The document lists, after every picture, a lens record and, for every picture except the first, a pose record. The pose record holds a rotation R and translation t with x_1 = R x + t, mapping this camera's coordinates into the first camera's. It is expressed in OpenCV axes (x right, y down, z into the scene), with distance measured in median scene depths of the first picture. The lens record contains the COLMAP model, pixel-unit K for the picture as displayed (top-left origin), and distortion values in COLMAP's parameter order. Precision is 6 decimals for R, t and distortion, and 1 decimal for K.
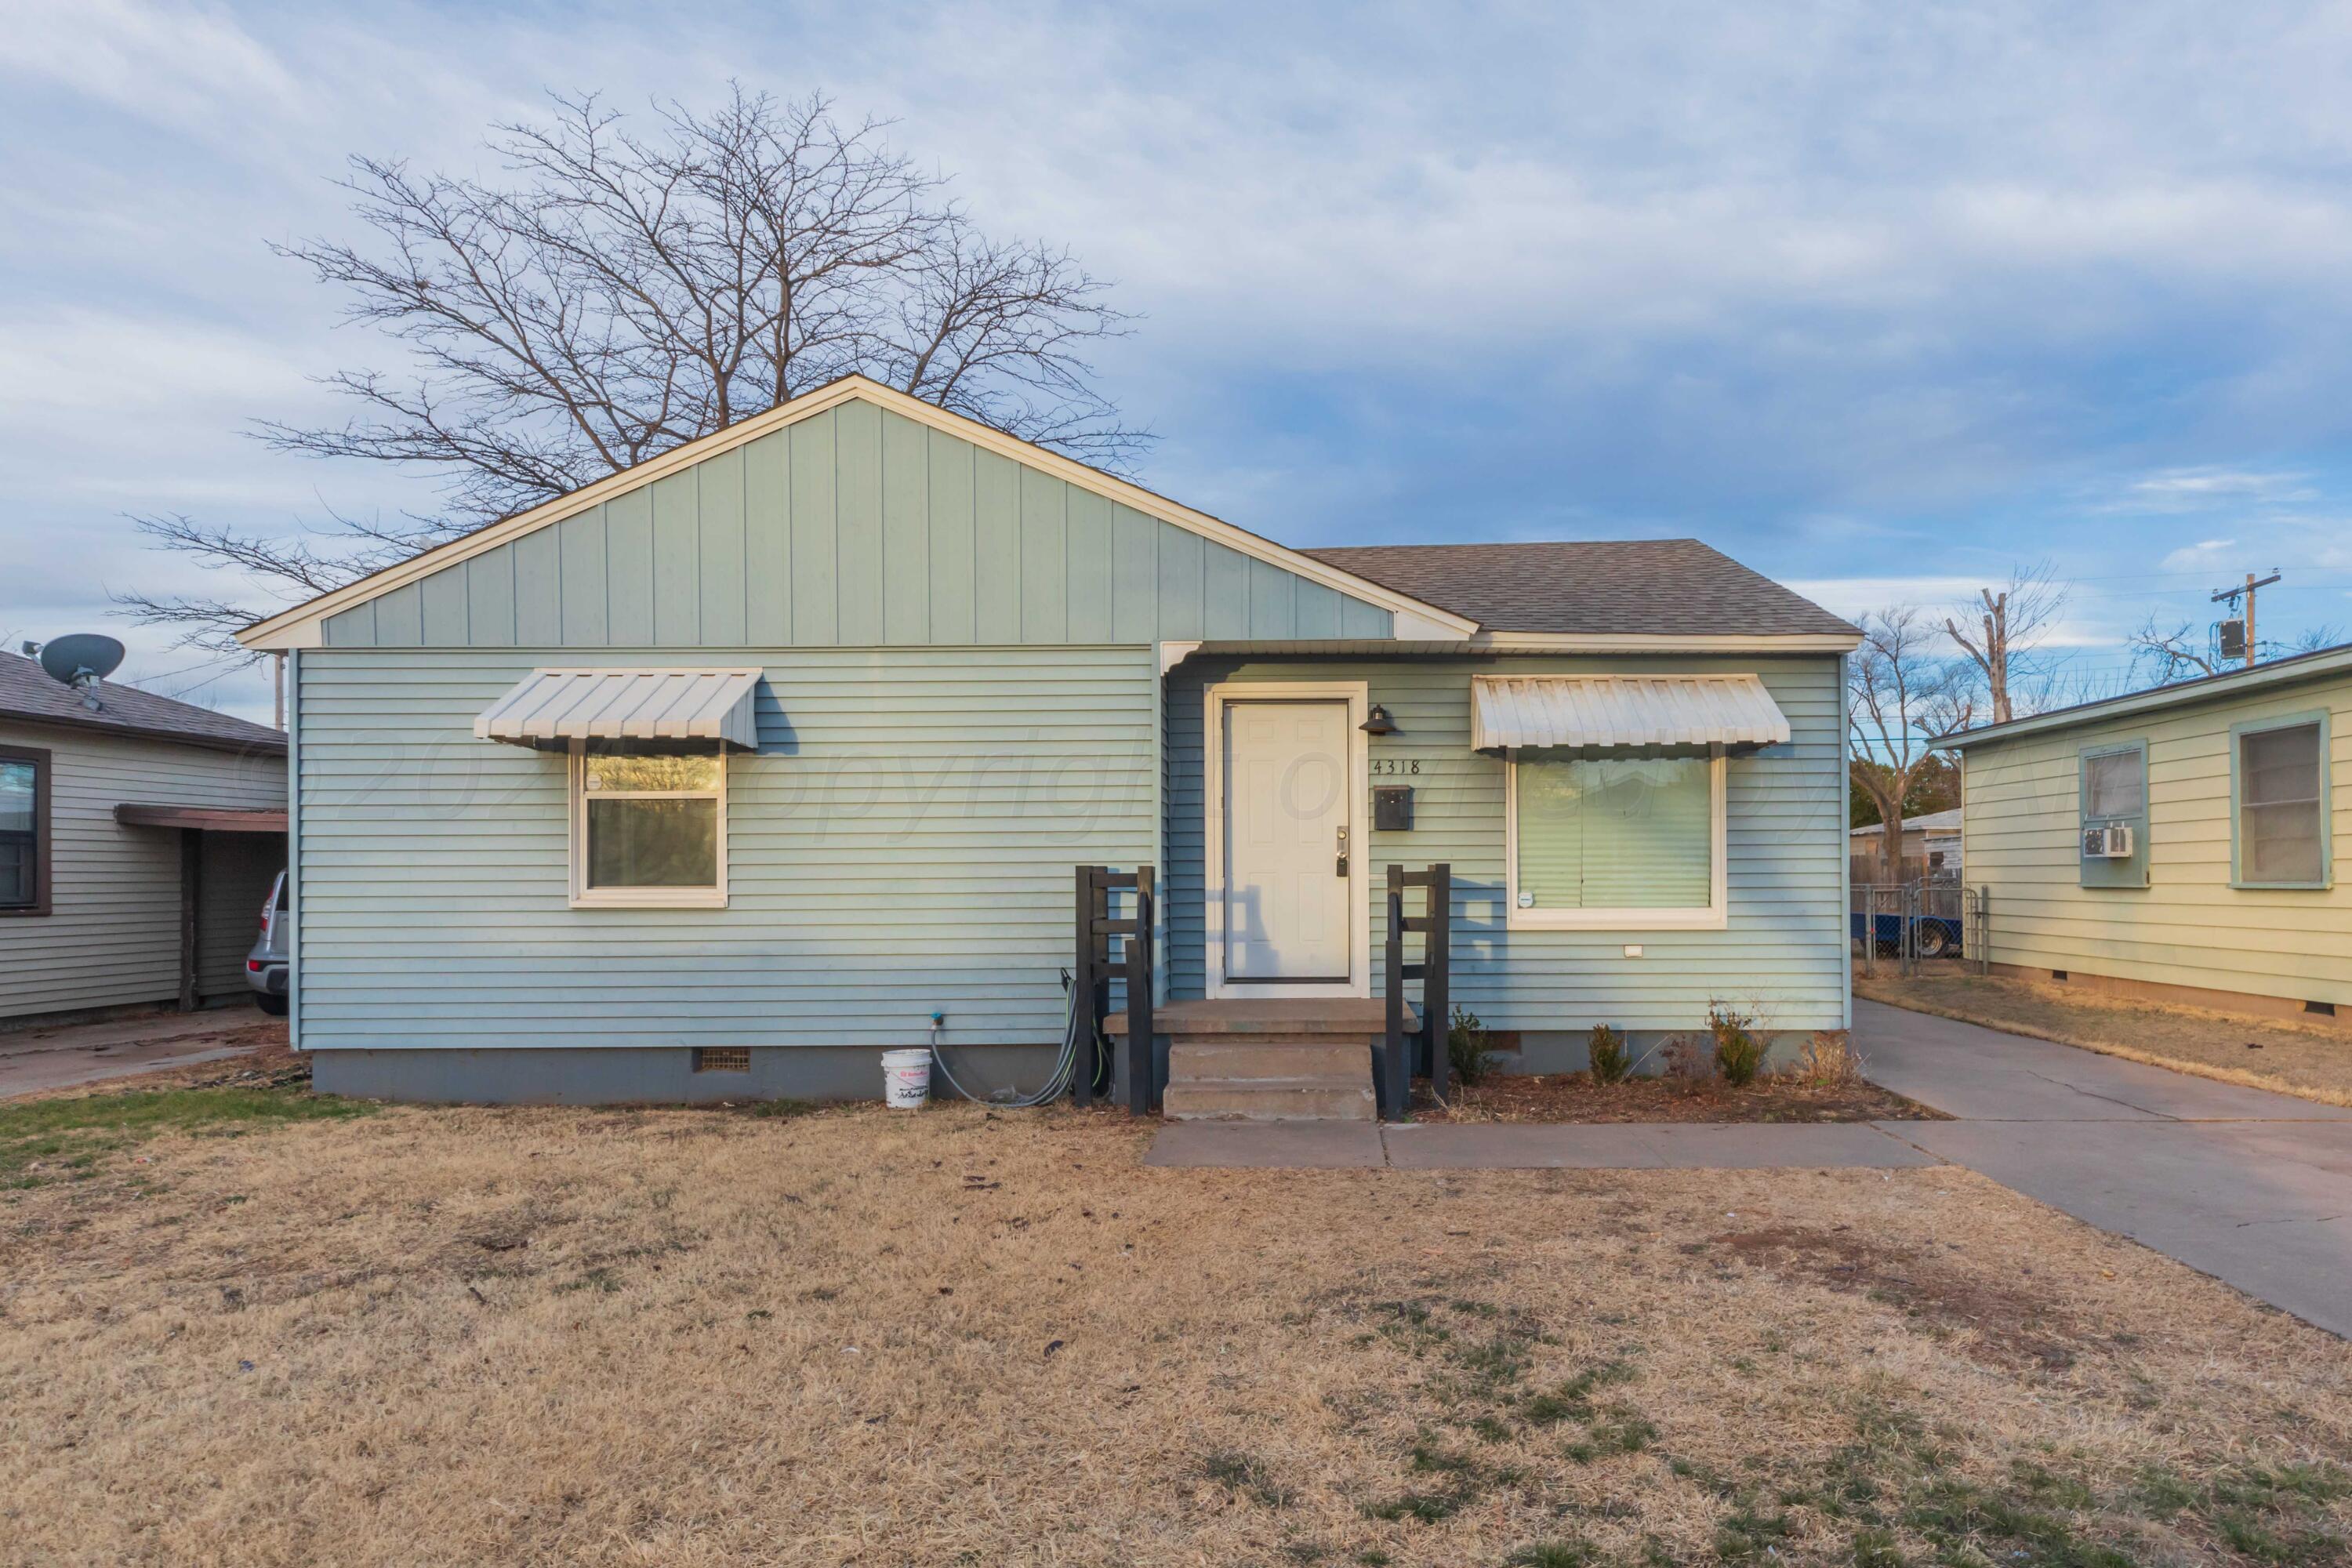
lens RADIAL K [[1076.5, 0, 1182.8], [0, 1076.5, 805.6], [0, 0, 1]] dist [0.003052, -0.000241]
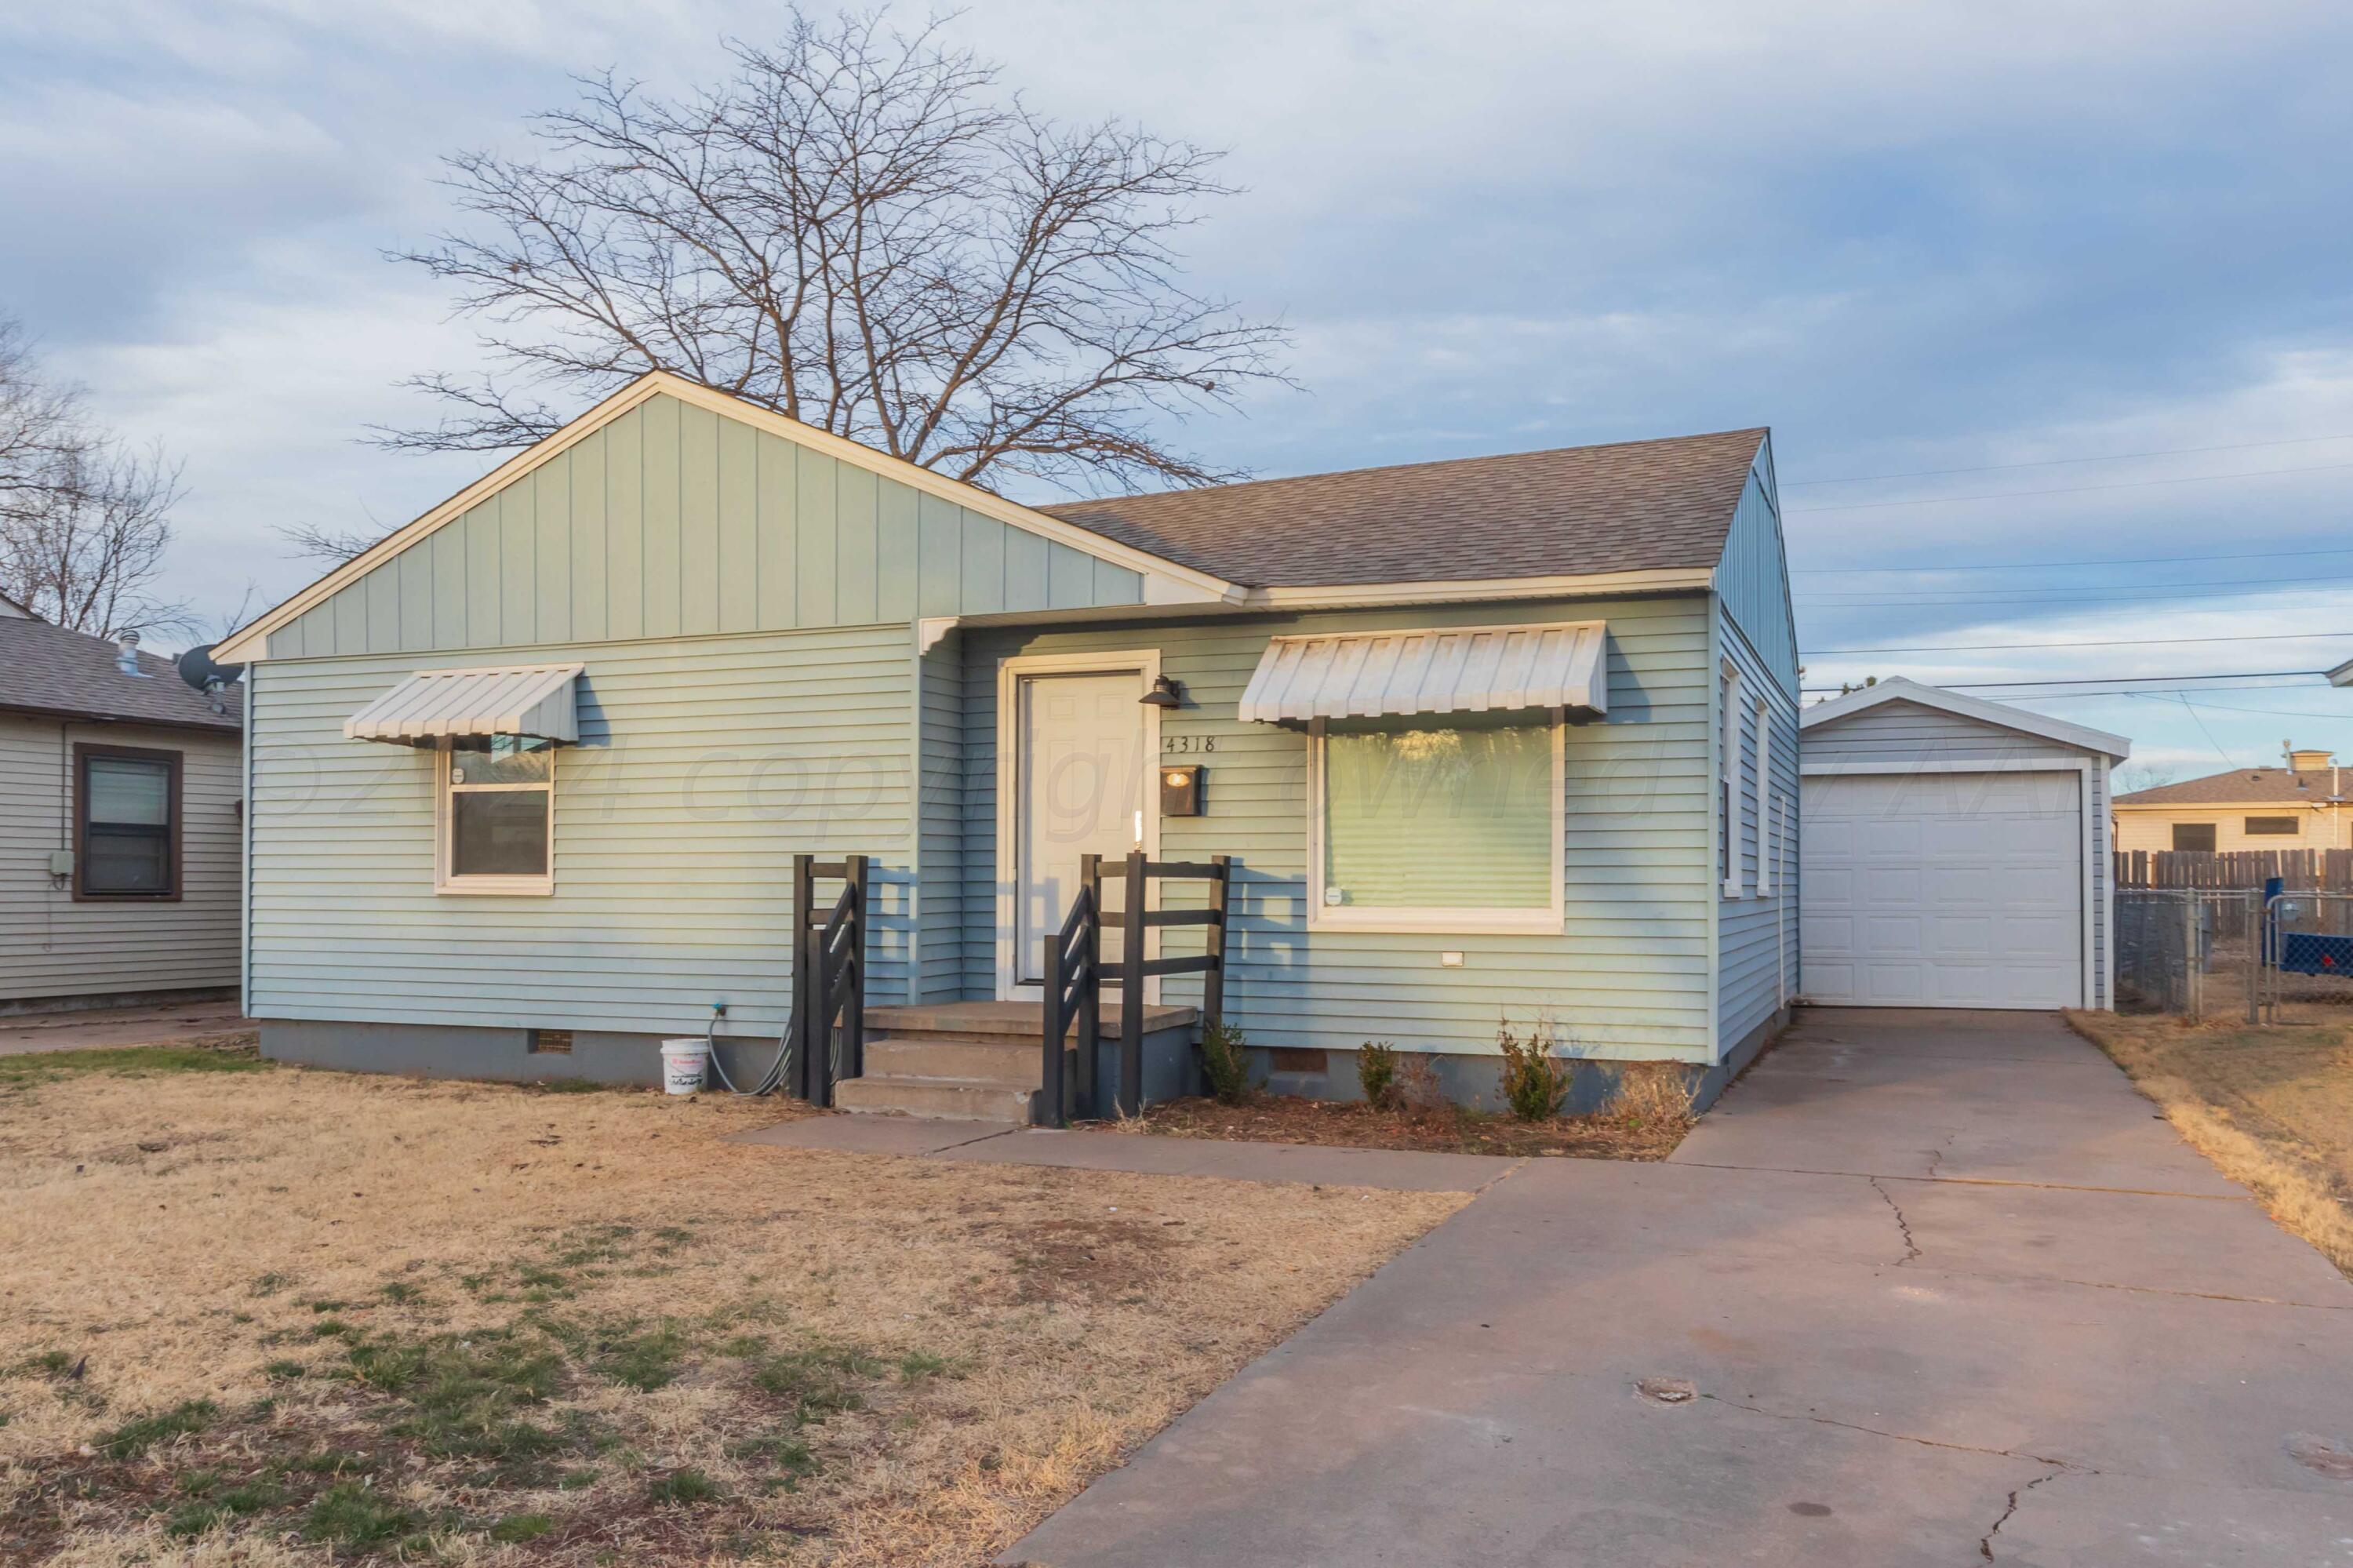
lens RADIAL K [[1452.6, 0, 1176.5], [0, 1452.6, 766.5], [0, 0, 1]] dist [-0.004070, -0.000013]
pose [[0.949847, -0.017840, -0.312204, 0.575293], [0.014138, 0.999800, -0.014117, -0.001145], [0.312394, 0.008995, 0.949910, -0.138896]]
